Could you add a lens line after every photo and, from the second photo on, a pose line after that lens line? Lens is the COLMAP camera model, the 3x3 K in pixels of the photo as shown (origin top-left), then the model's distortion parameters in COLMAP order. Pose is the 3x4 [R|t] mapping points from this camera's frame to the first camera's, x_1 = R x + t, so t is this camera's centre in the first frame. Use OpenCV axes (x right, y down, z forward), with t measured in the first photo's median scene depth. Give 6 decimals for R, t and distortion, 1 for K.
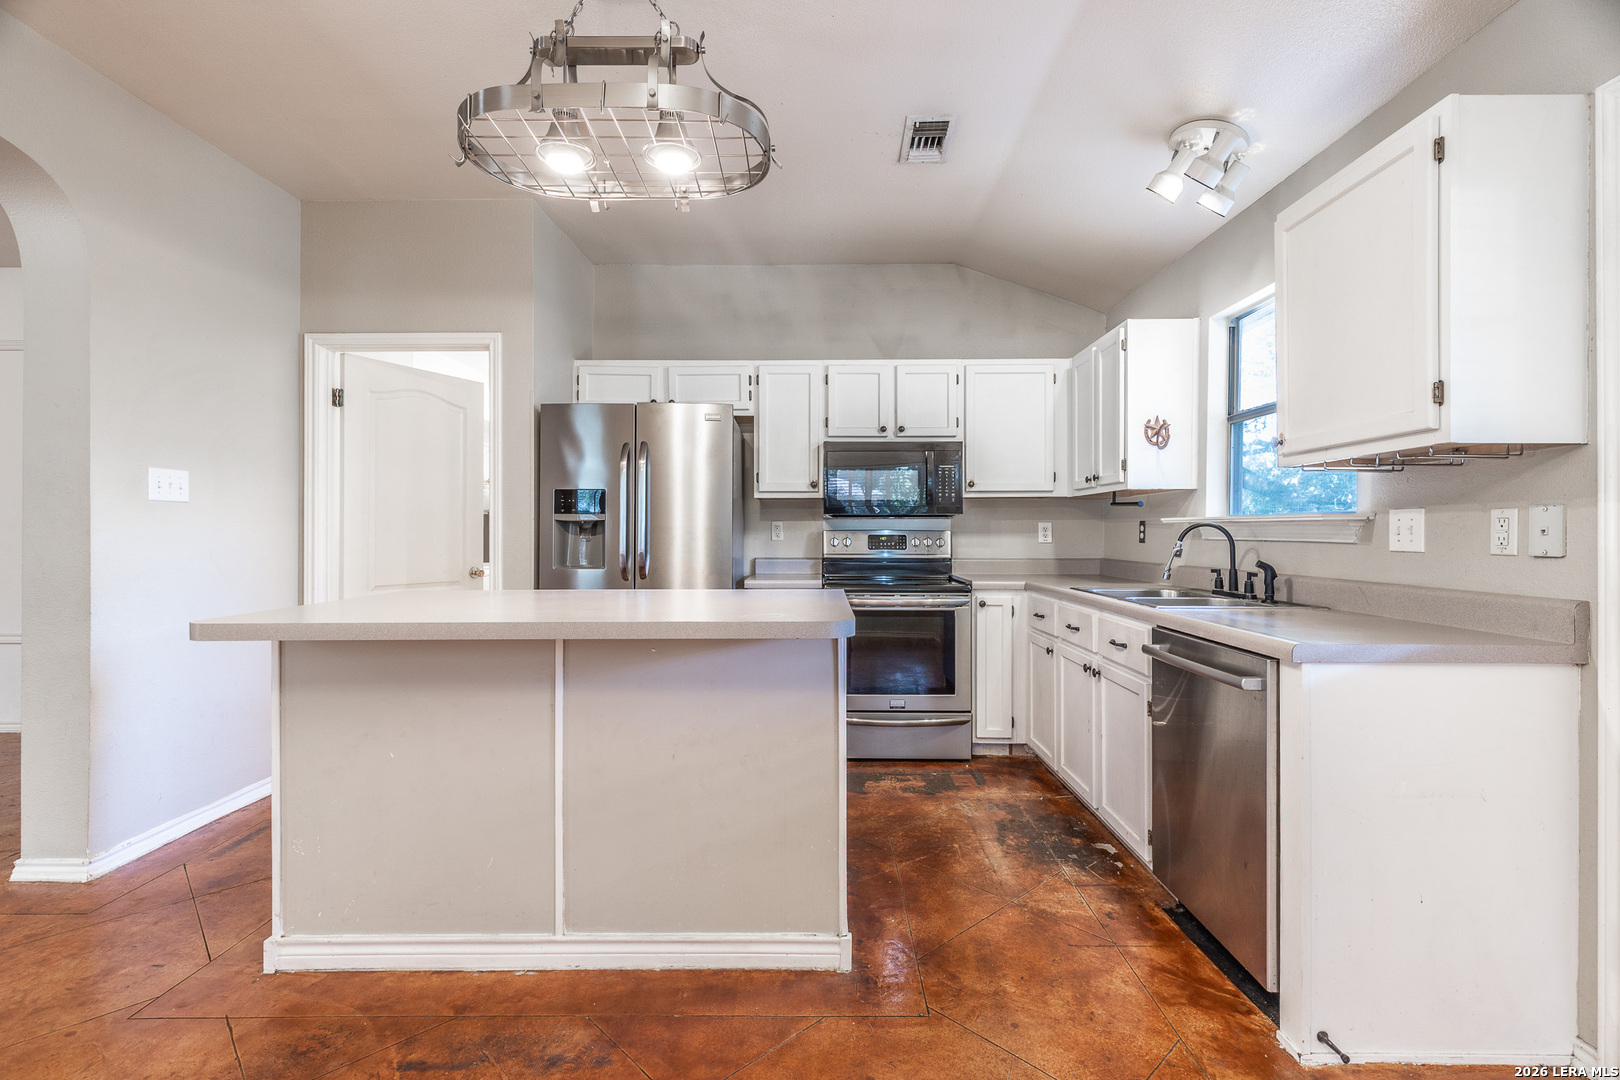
lens RADIAL K [[738.3, 0, 816.7], [0, 738.3, 529.2], [0, 0, 1]] dist [0.006553, -0.000241]
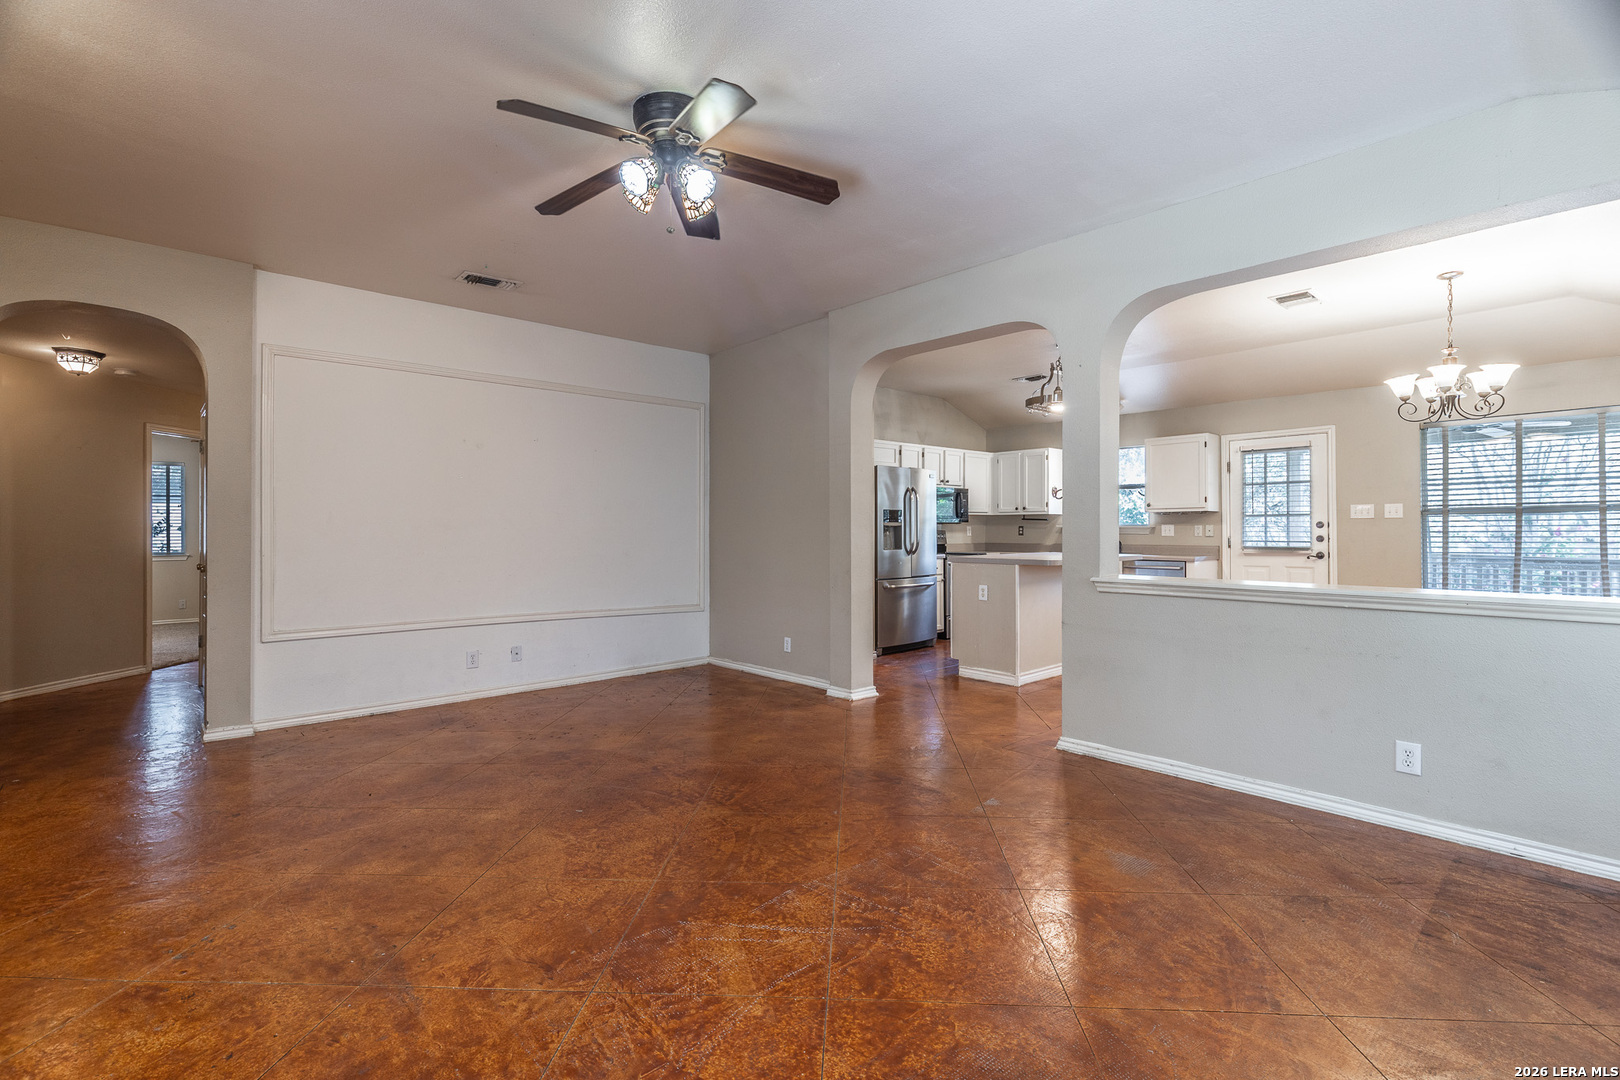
lens RADIAL K [[738.3, 0, 818.9], [0, 738.3, 529.3], [0, 0, 1]] dist [0.006553, -0.000241]
pose [[0.738196, -0.000003, 0.674586, -1.812461], [-0.000946, 0.999999, 0.001039, -0.003606], [-0.674585, -0.001405, 0.738196, -0.334578]]
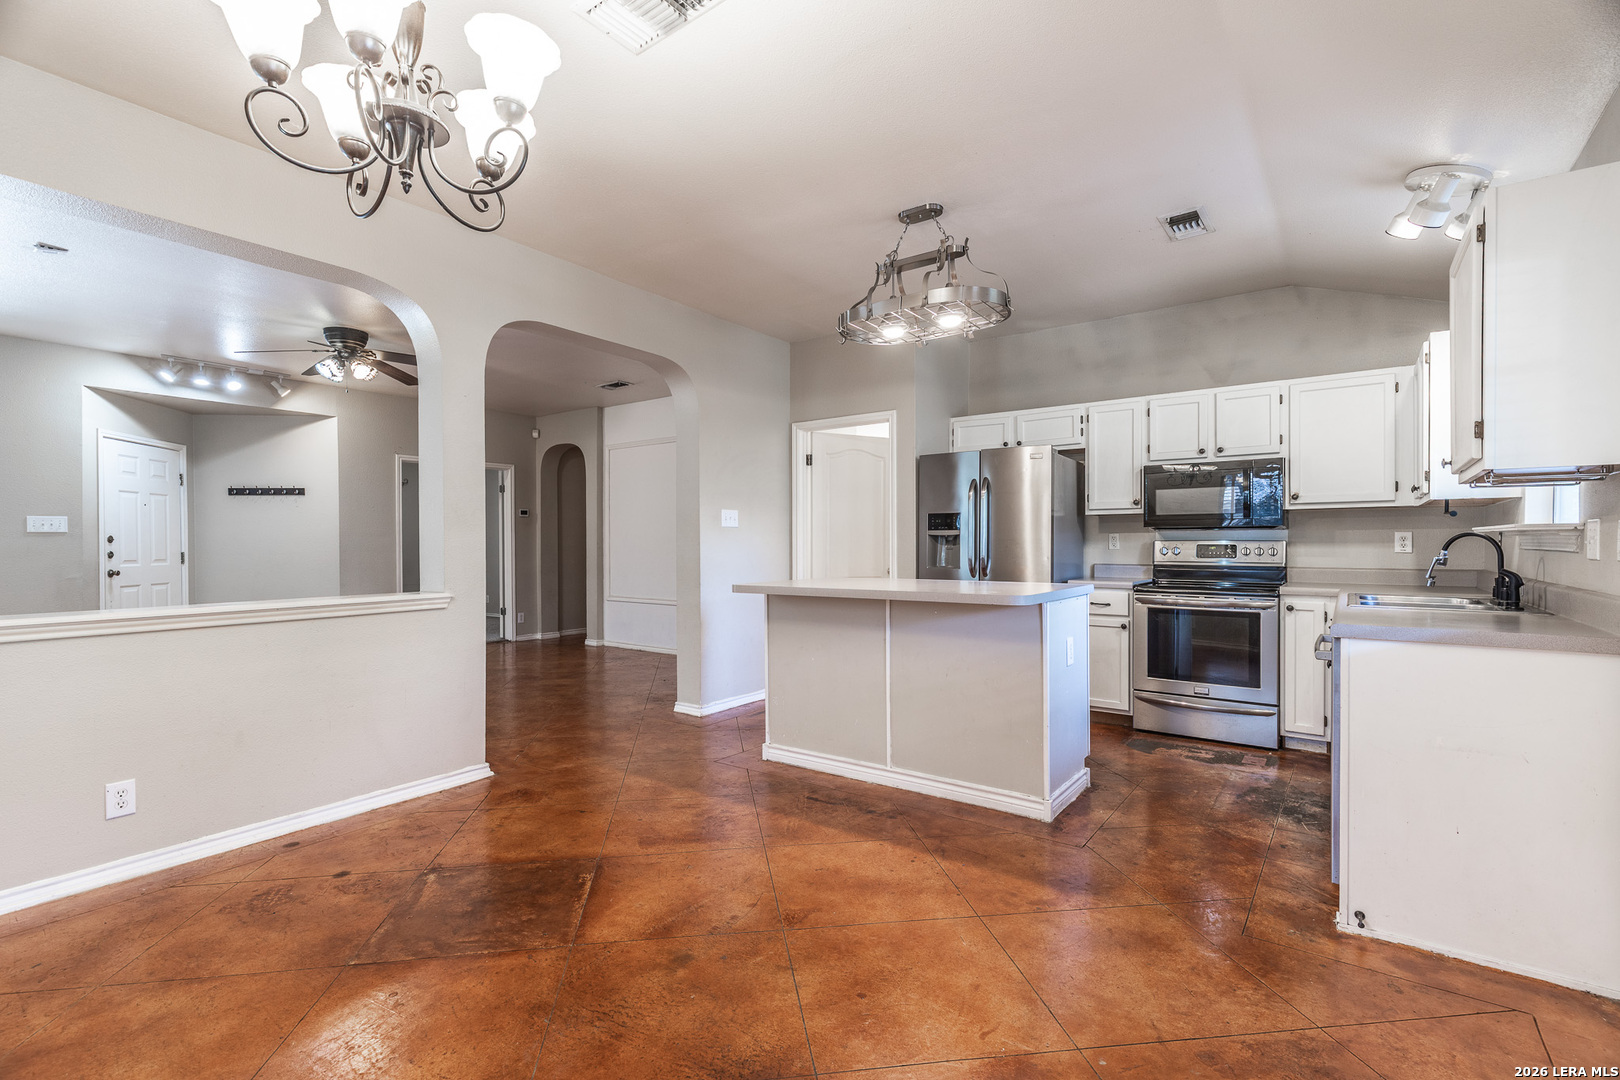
lens RADIAL K [[738.3, 0, 801.2], [0, 738.3, 541.7], [0, 0, 1]] dist [0.006553, -0.000241]
pose [[0.803445, -0.003226, -0.595370, 0.322404], [0.004887, 0.999987, 0.001176, -0.001356], [0.595359, -0.003854, 0.803451, -0.330546]]
